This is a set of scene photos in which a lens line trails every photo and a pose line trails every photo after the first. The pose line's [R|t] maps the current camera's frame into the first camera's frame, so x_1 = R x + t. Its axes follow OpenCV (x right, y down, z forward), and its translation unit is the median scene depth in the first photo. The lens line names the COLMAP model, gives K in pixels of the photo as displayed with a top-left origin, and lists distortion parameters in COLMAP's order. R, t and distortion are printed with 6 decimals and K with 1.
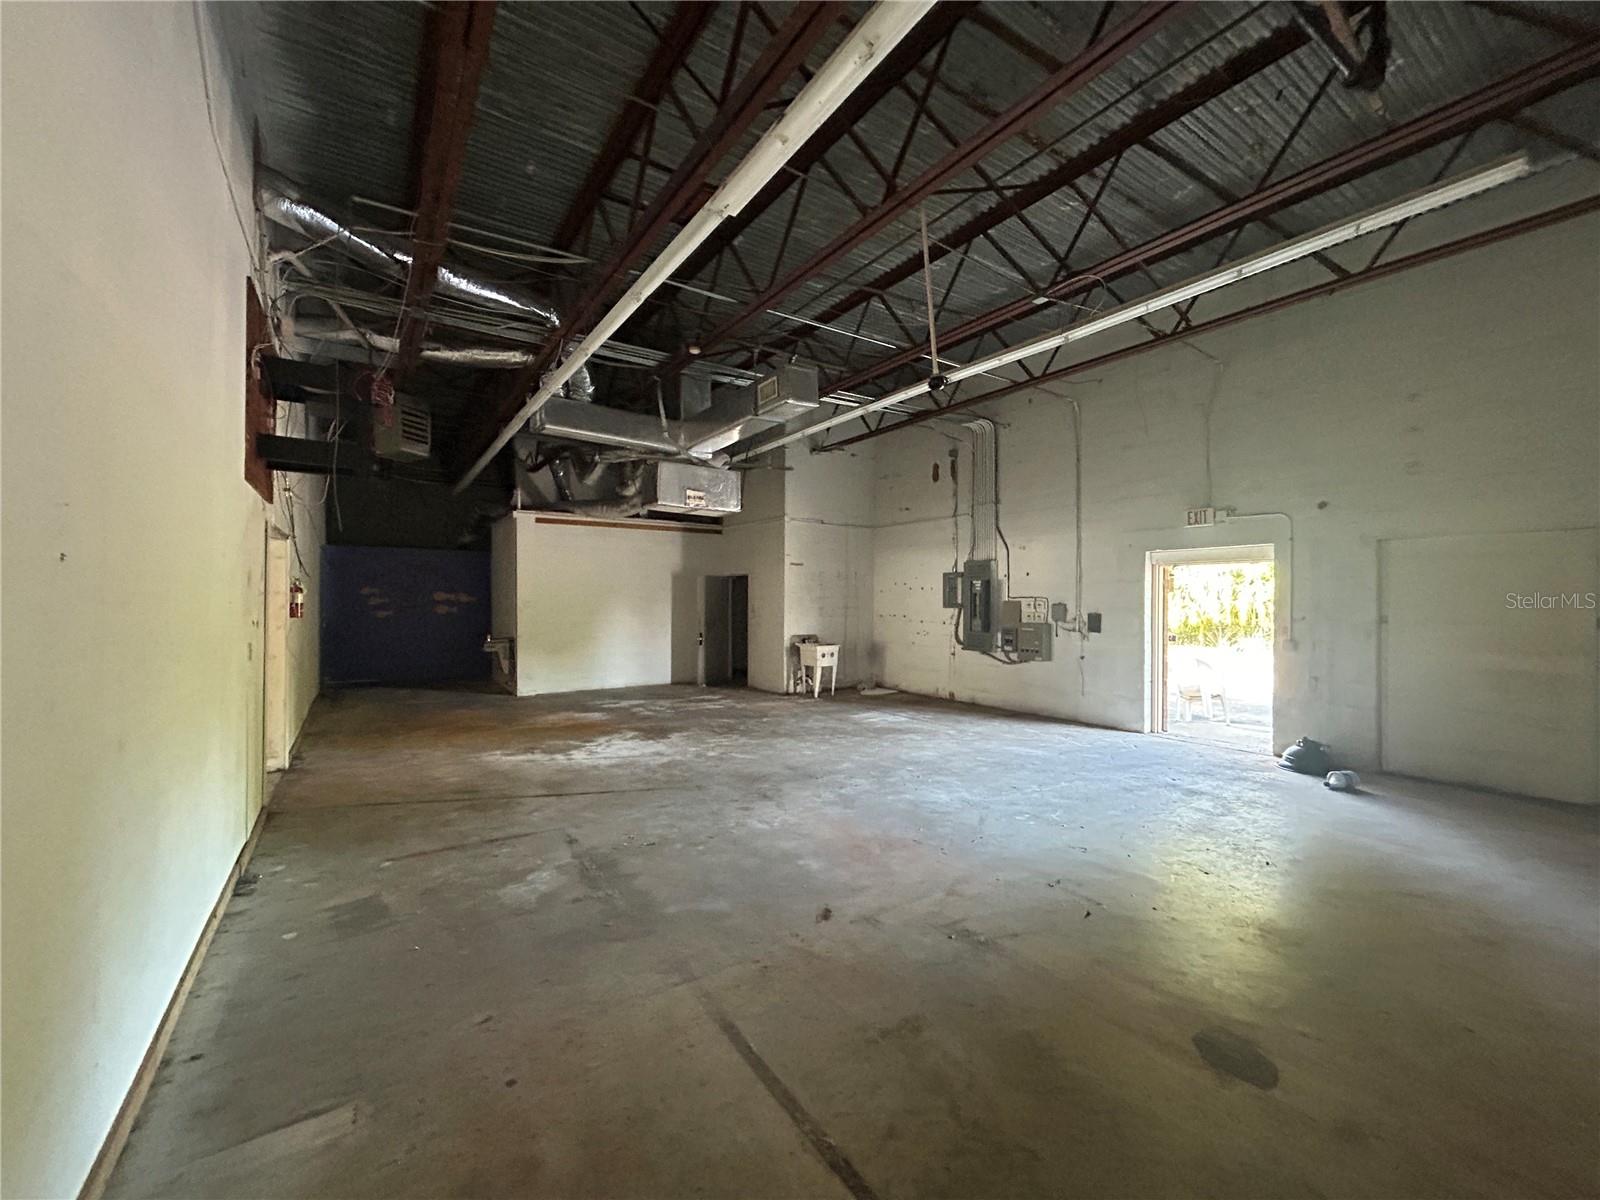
lens RADIAL K [[649.3, 0, 794.0], [0, 649.3, 599.5], [0, 0, 1]] dist [0.002470, 0.000064]
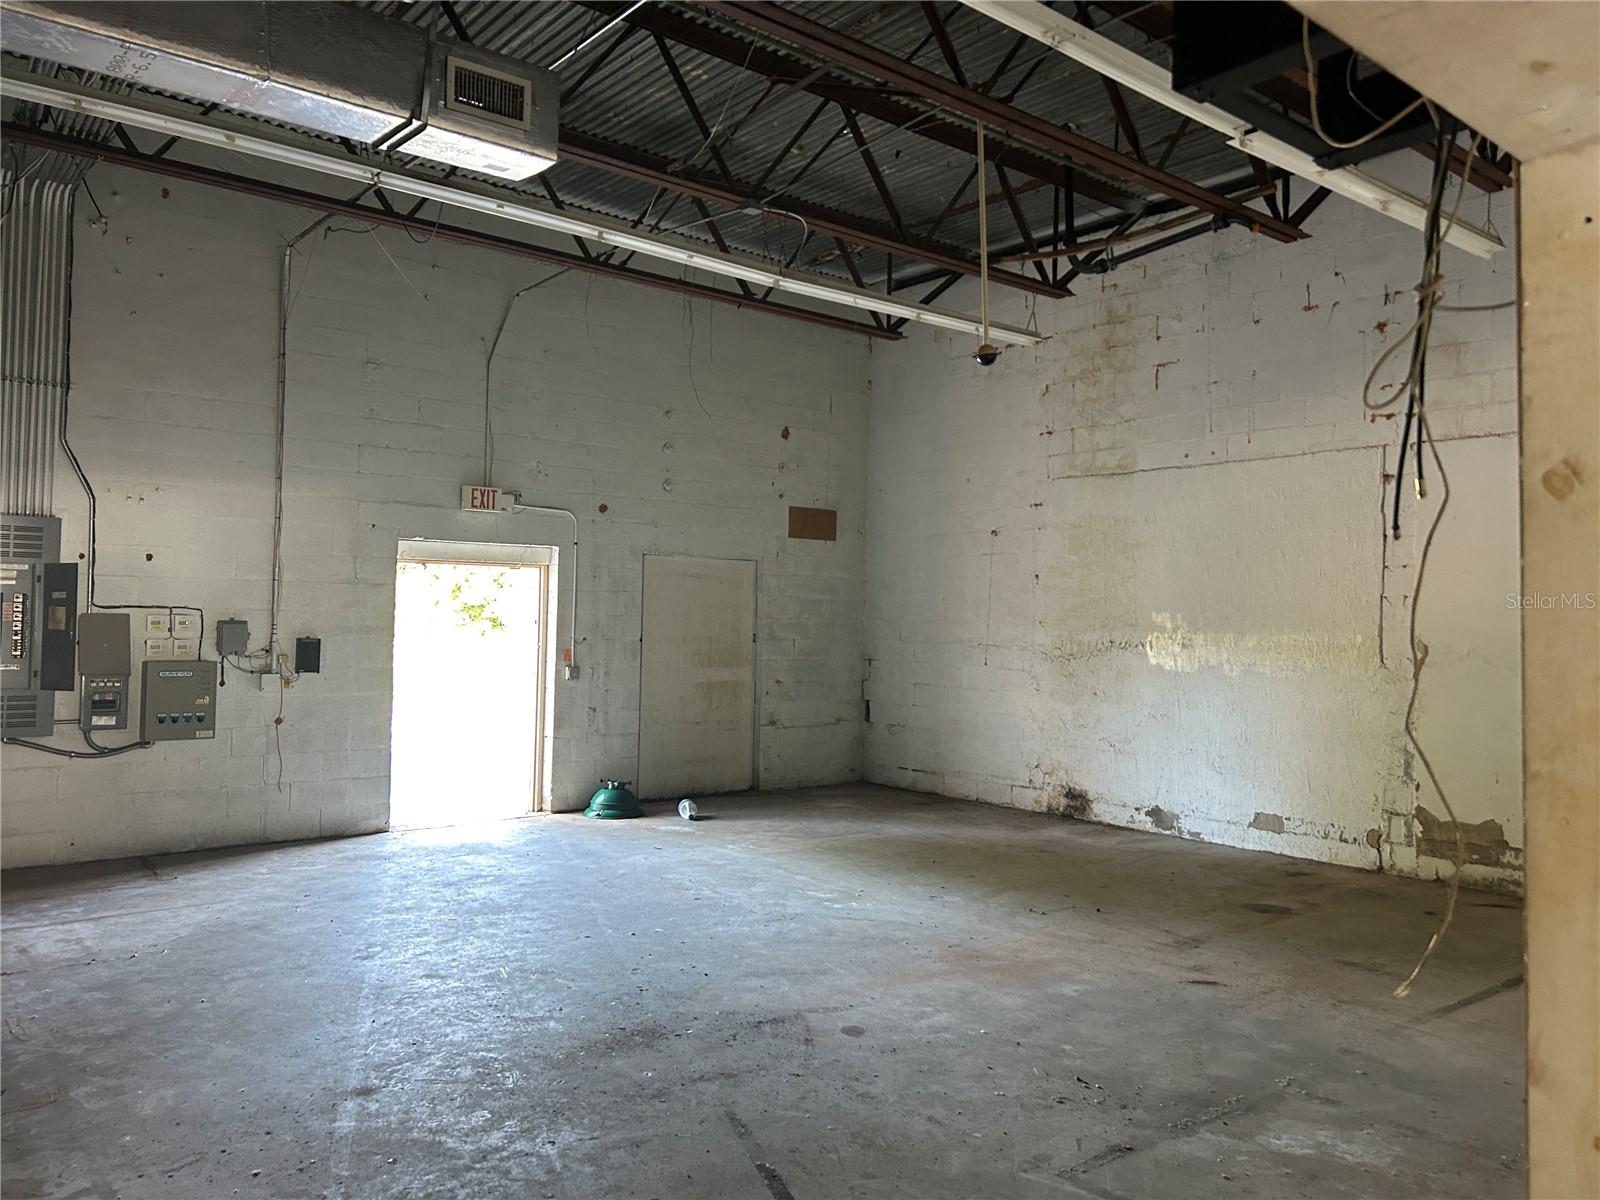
lens RADIAL K [[1201.9, 0, 796.6], [0, 1201.9, 597.5], [0, 0, 1]] dist [0.036459, 0.002378]
pose [[-0.099414, 0.009574, 0.995000, -1.020850], [-0.016079, 0.999808, -0.011227, -0.014507], [-0.994916, -0.017115, -0.099241, 1.128795]]
